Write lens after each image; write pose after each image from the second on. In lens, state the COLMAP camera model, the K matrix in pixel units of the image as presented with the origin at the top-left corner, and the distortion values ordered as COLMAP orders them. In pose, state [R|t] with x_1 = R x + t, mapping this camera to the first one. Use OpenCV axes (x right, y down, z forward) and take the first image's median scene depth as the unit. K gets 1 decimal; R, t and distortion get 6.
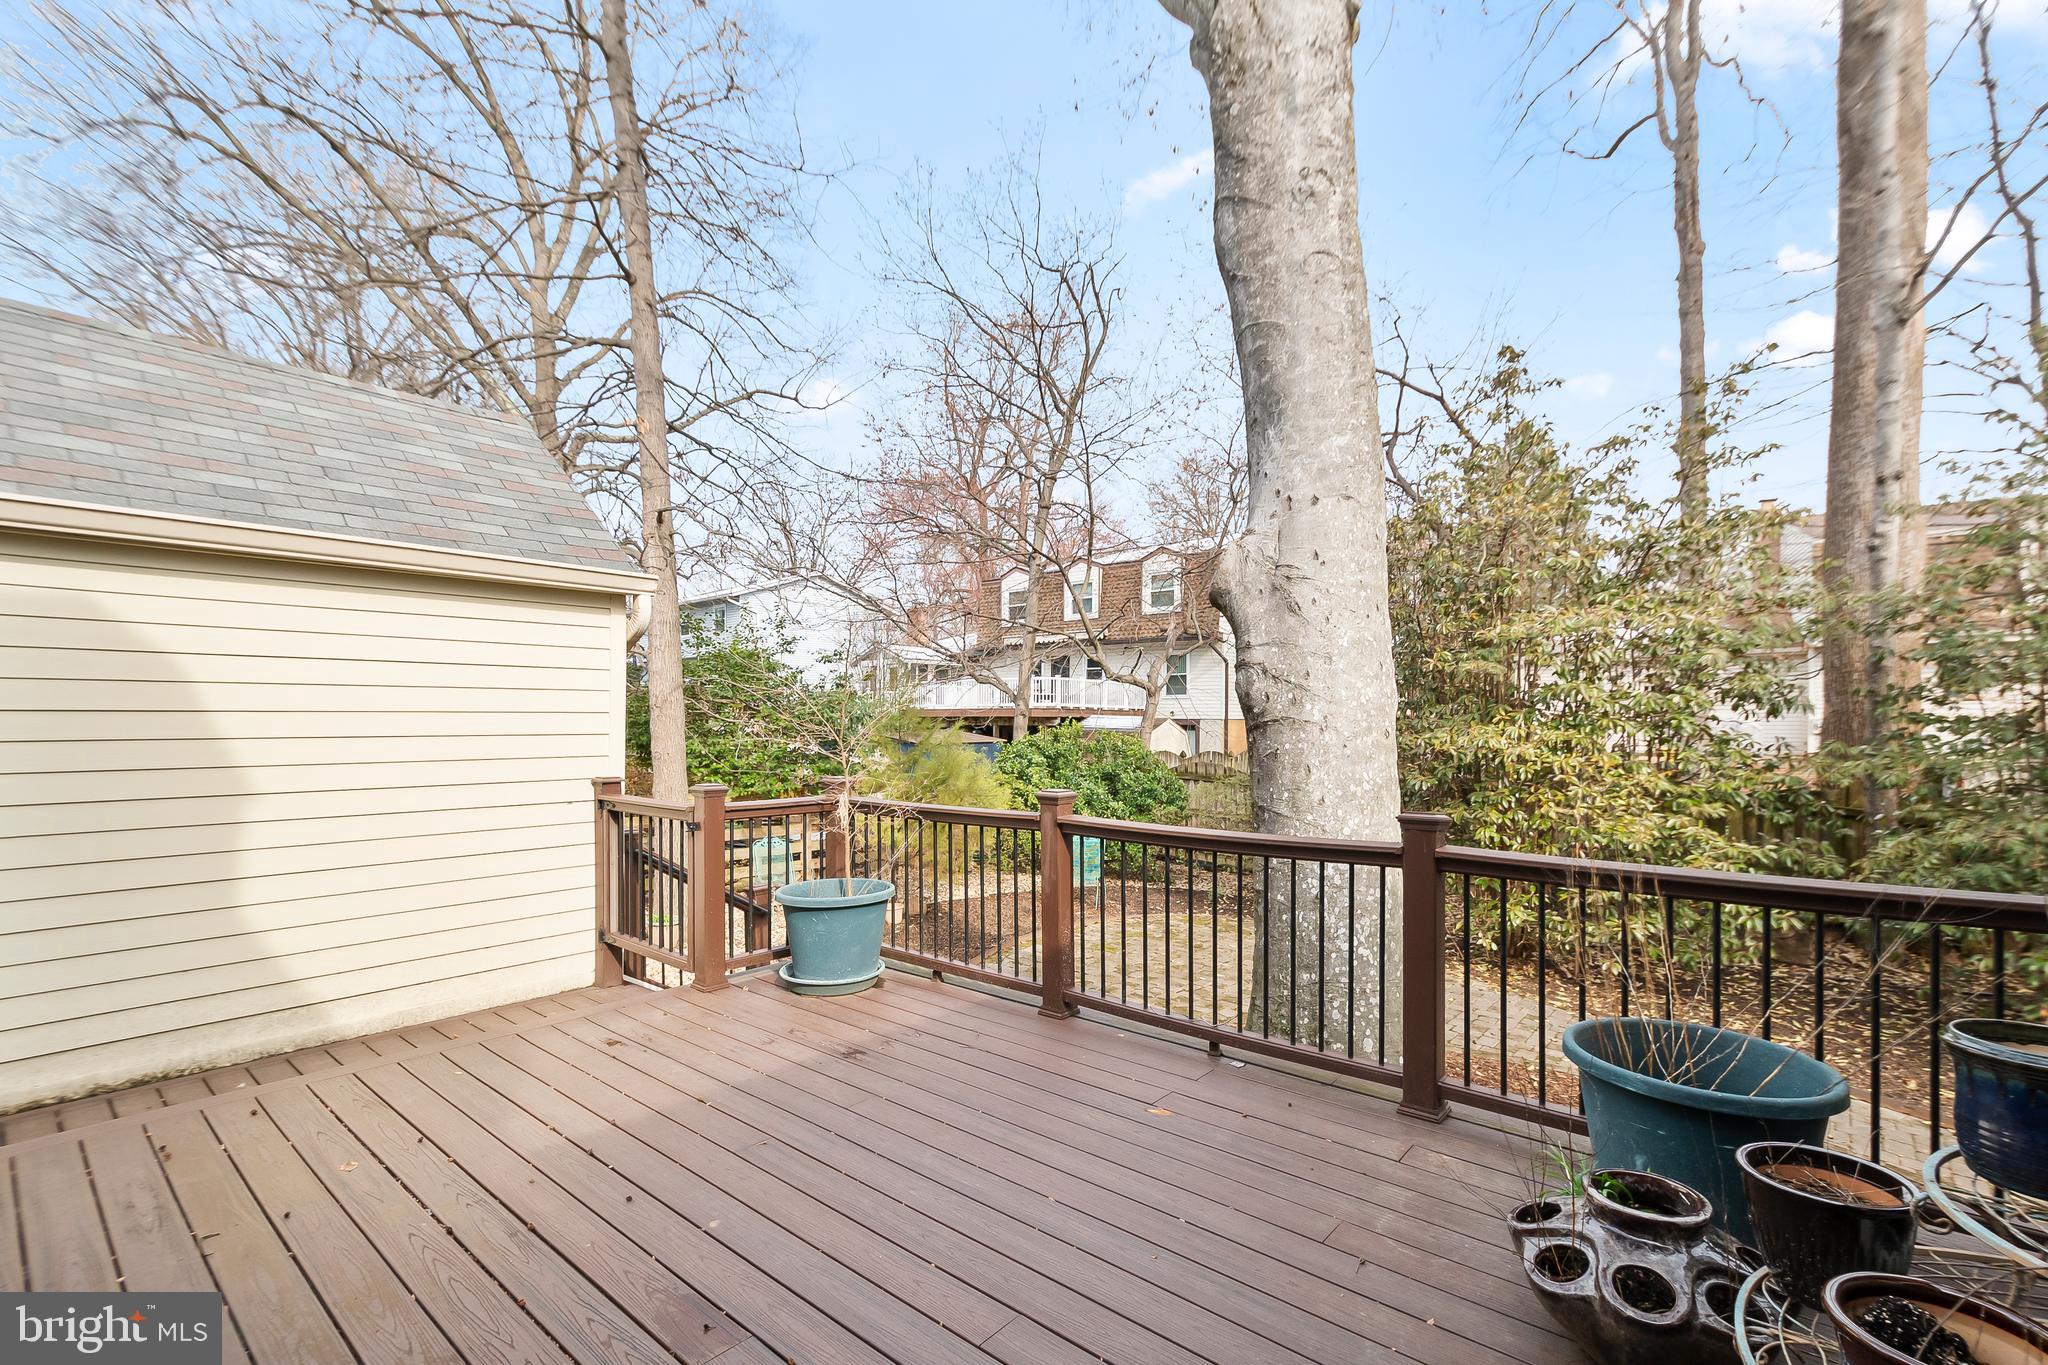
lens RADIAL K [[889.7, 0, 1034.3], [0, 889.7, 719.4], [0, 0, 1]] dist [0.003461, 0.000346]
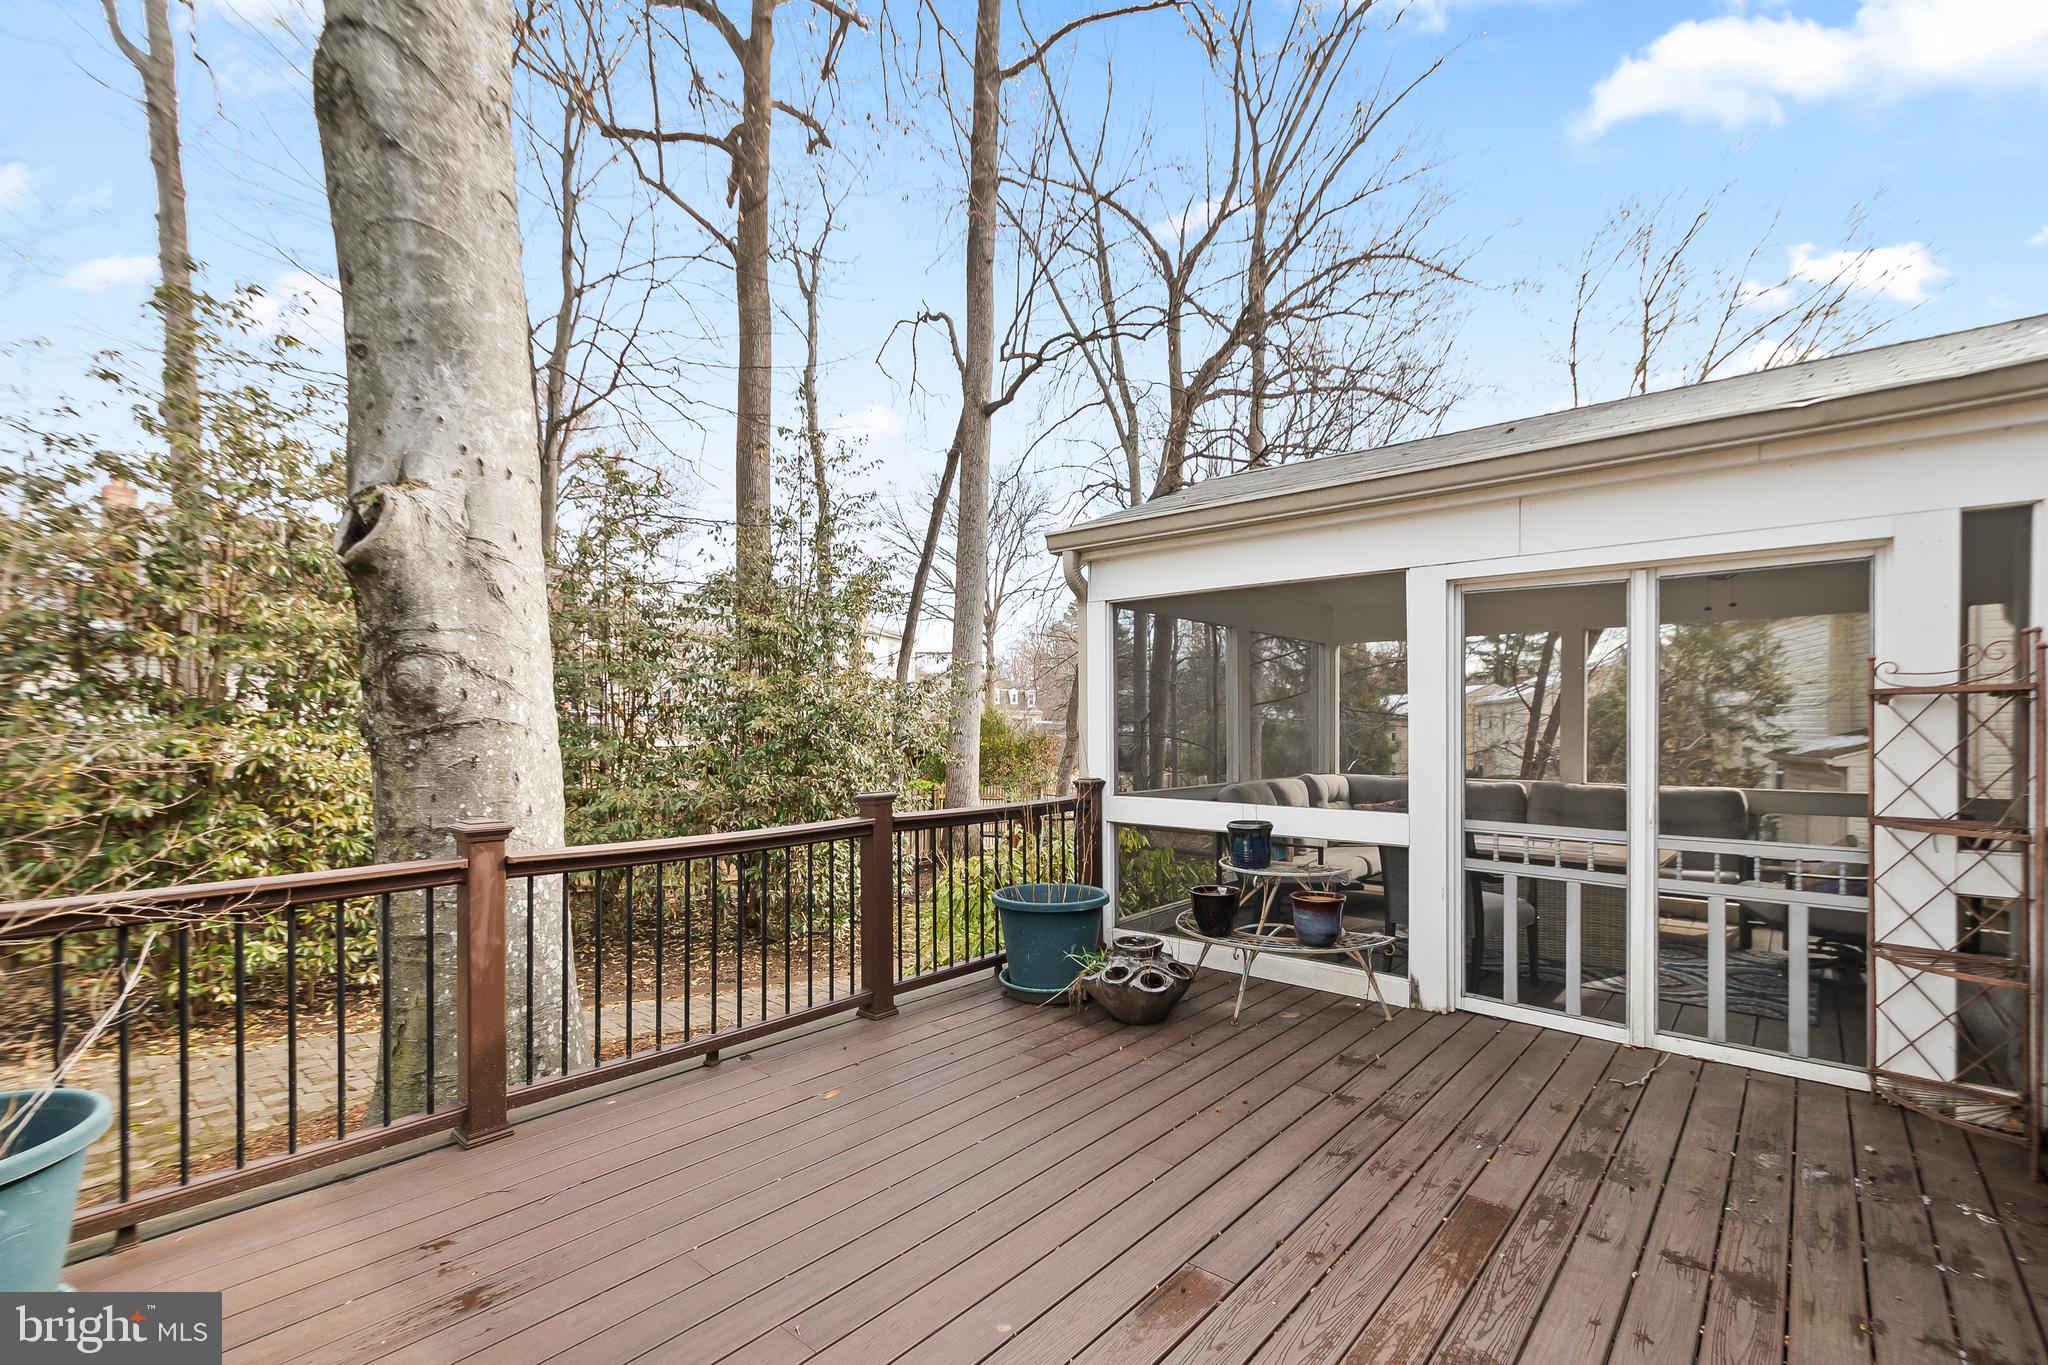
lens RADIAL K [[889.7, 0, 1045.2], [0, 889.7, 725.5], [0, 0, 1]] dist [0.003461, 0.000346]
pose [[0.024637, -0.004181, 0.999688, -0.558796], [-0.001453, 0.999990, 0.004219, -0.000420], [-0.999695, -0.001557, 0.024631, 0.444635]]
